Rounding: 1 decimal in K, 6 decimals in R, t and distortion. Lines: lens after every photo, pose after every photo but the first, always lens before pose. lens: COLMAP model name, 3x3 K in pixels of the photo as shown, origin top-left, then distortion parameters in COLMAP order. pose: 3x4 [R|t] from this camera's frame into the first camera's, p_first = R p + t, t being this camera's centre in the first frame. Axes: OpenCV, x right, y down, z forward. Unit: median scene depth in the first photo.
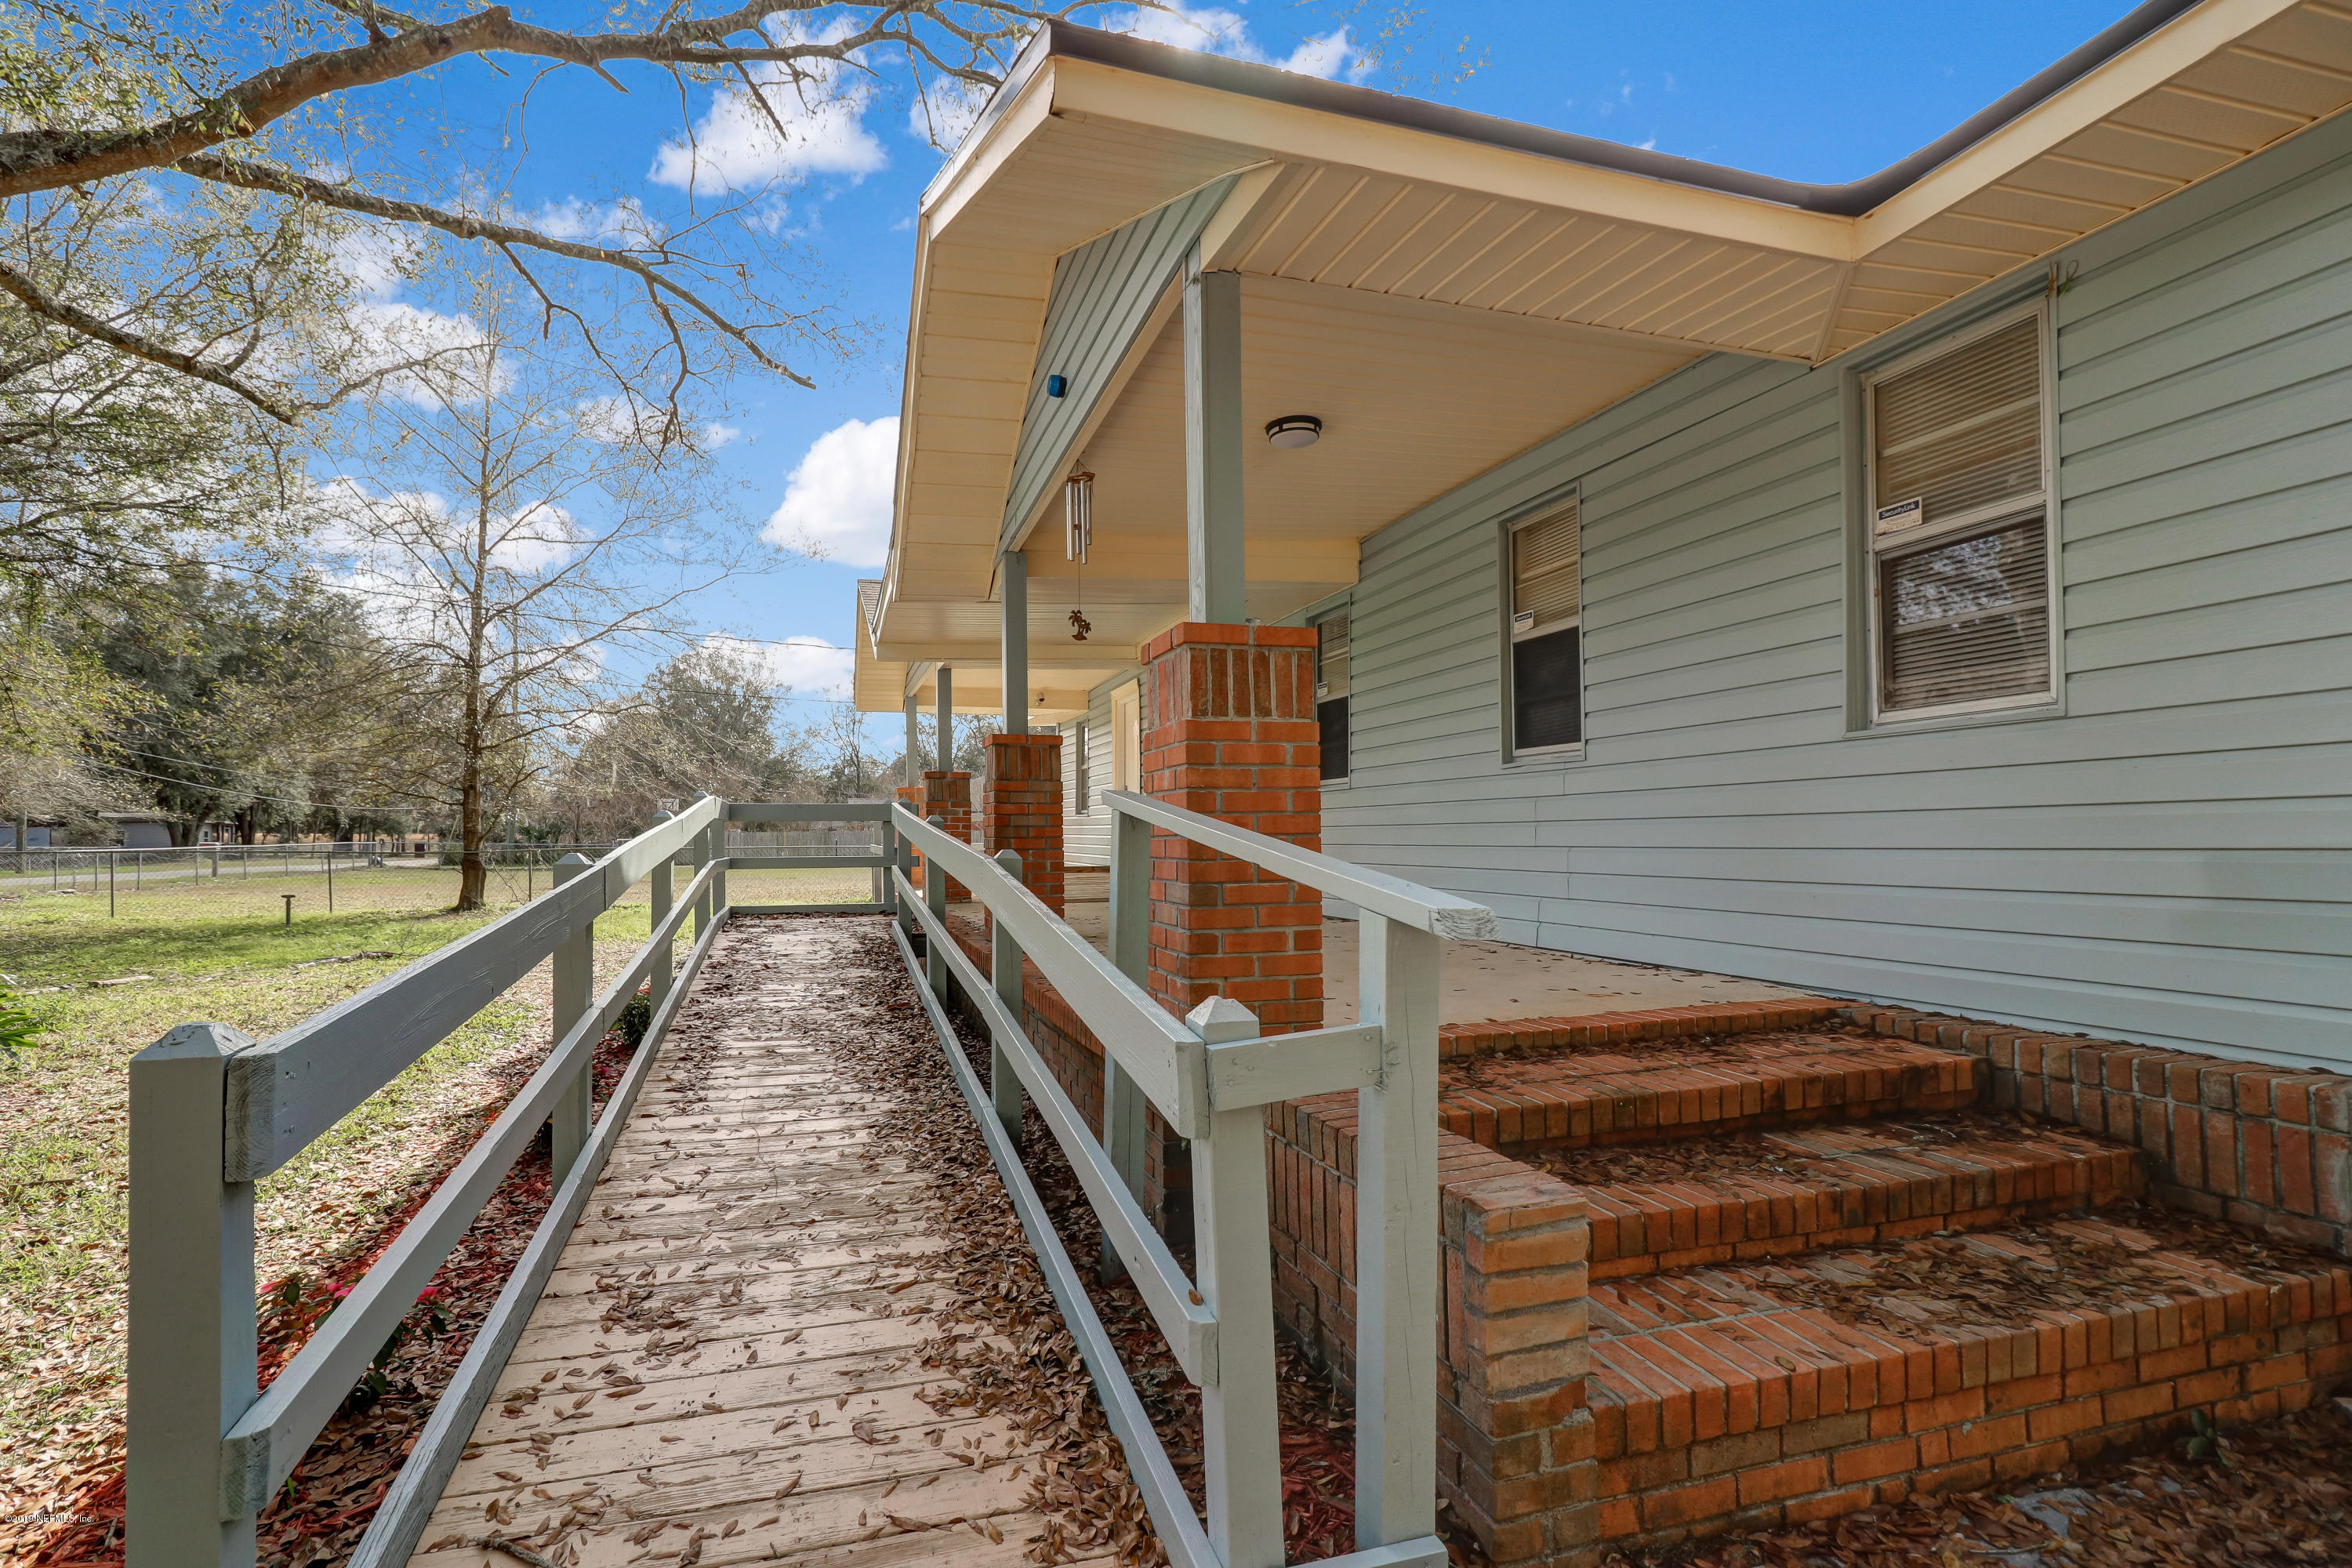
lens RADIAL K [[1114.3, 0, 1172.5], [0, 1114.3, 766.0], [0, 0, 1]] dist [0.003706, -0.002283]
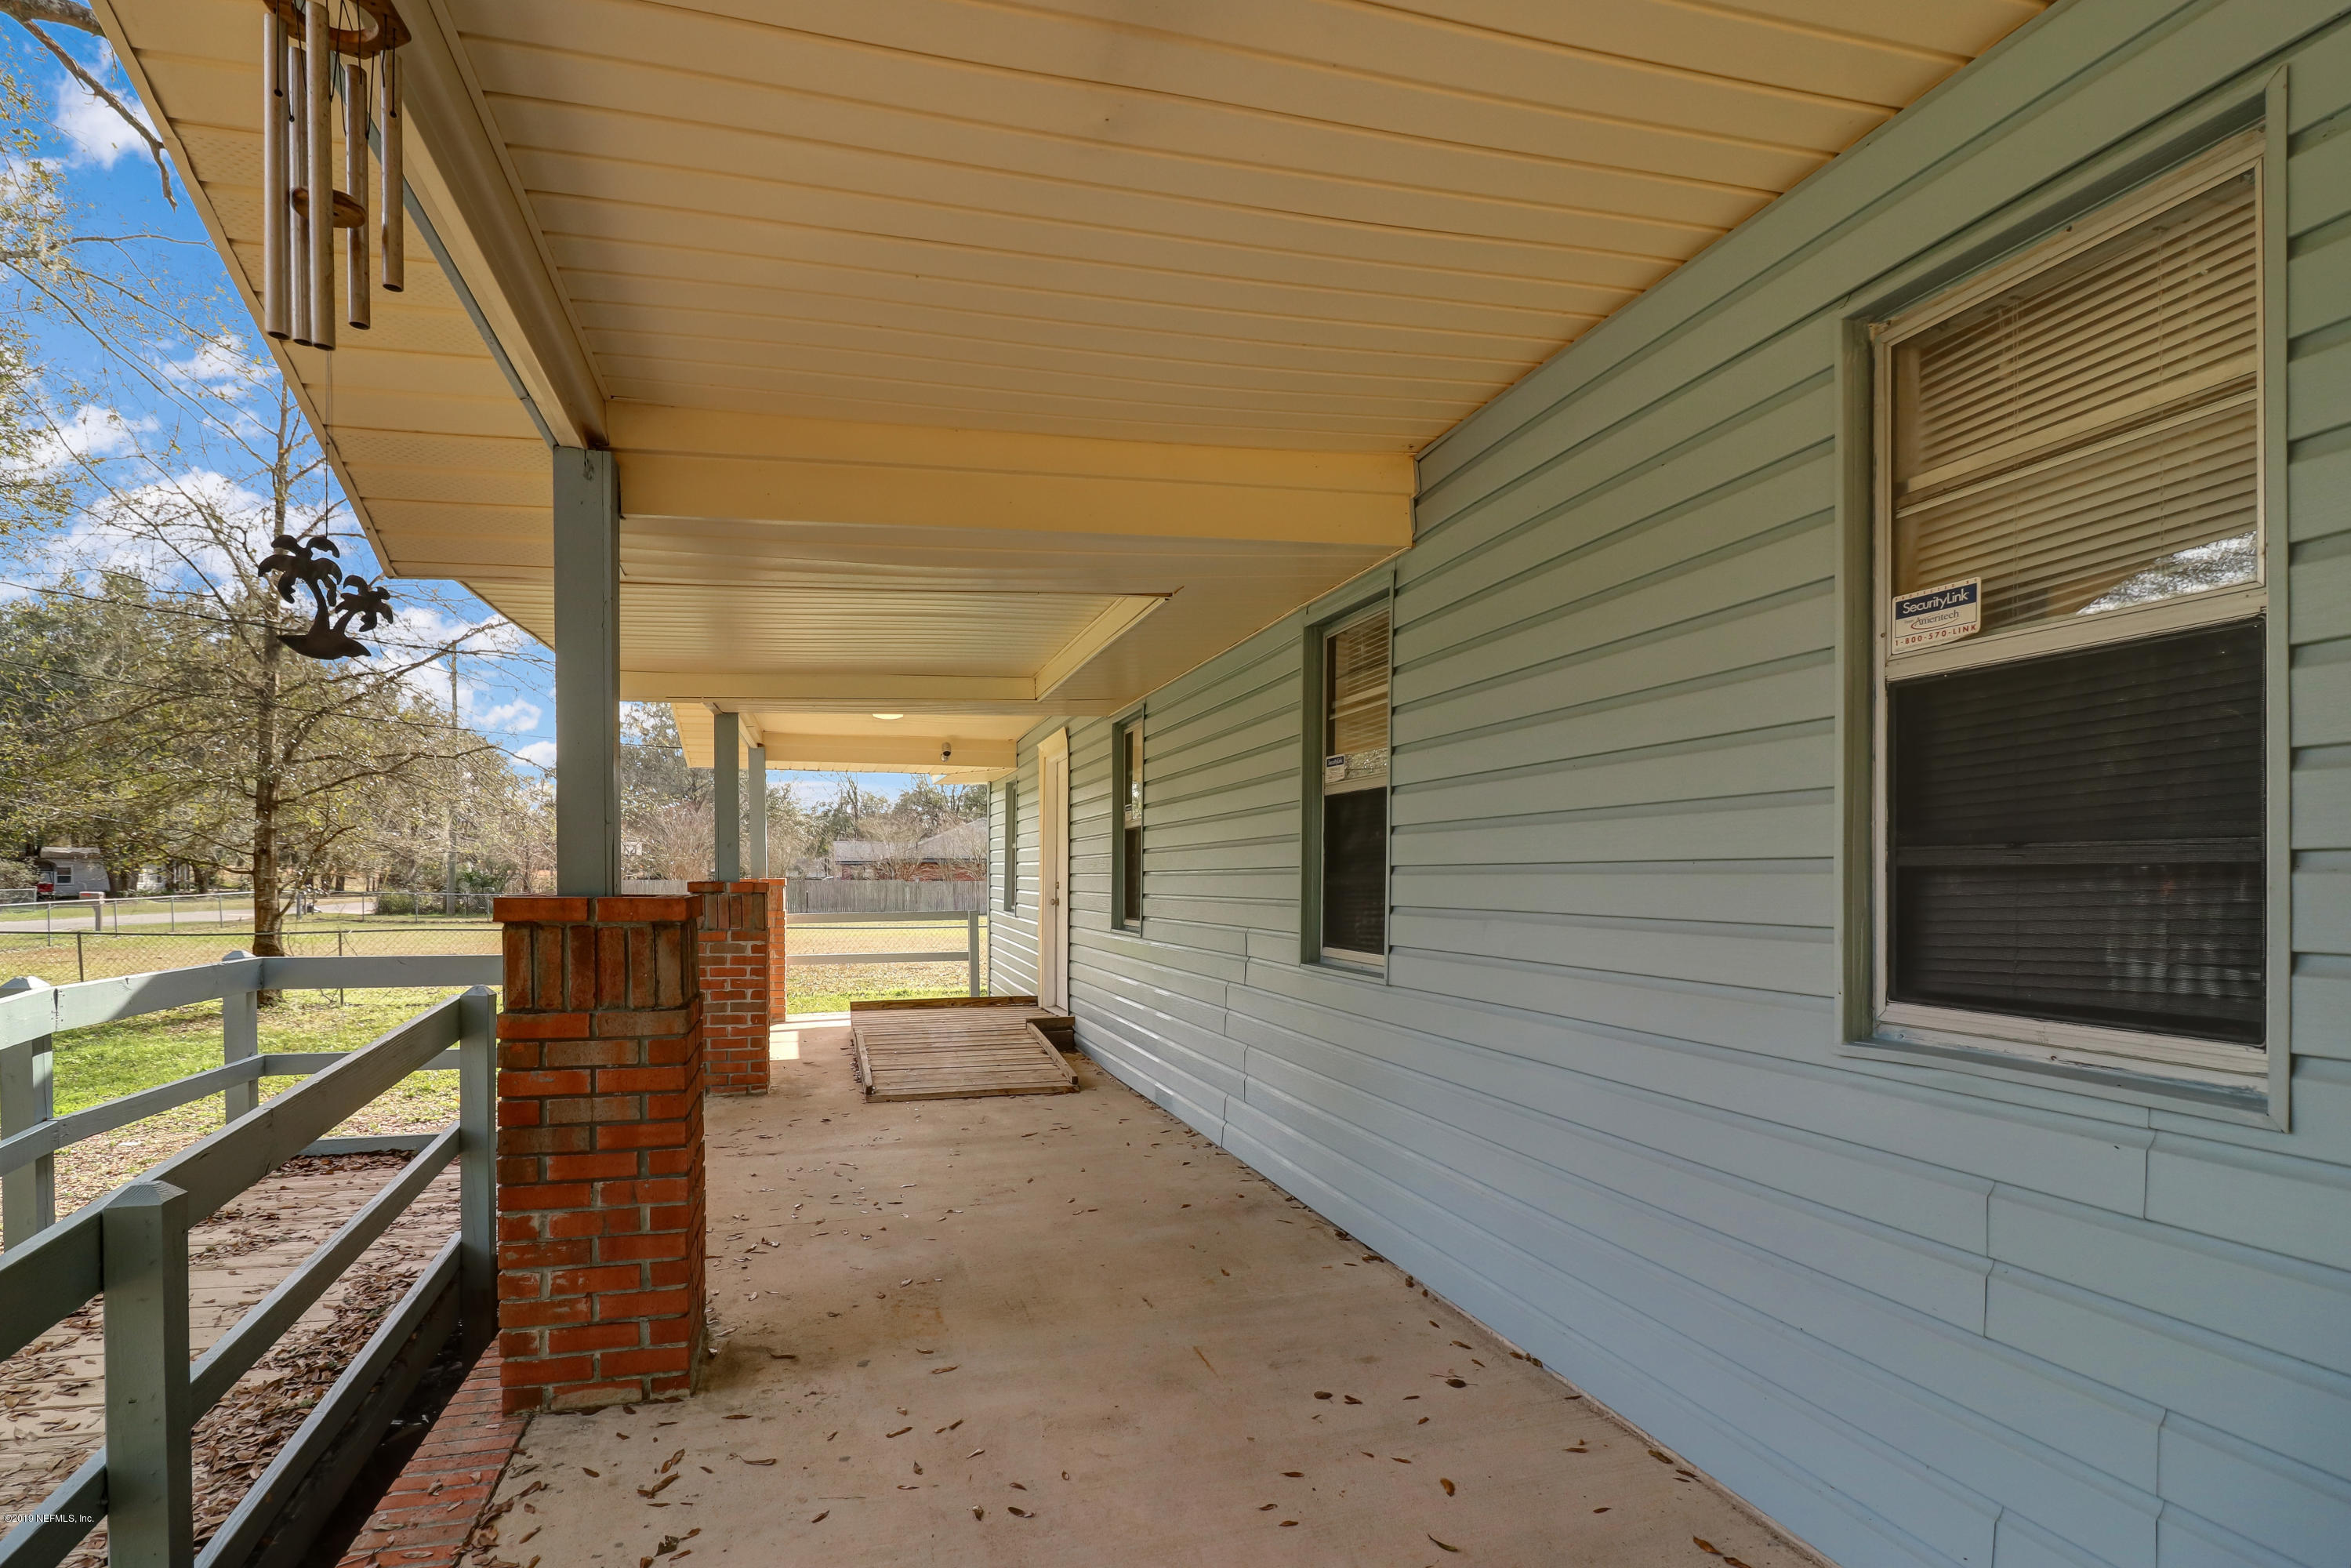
lens RADIAL K [[1113.9, 0, 1180.2], [0, 1113.9, 807.7], [0, 0, 1]] dist [0.003706, -0.002283]
pose [[0.999641, 0.009769, -0.024962, 0.102932], [-0.009515, 0.999902, 0.010267, -0.073669], [0.025060, -0.010026, 0.999636, 0.658261]]
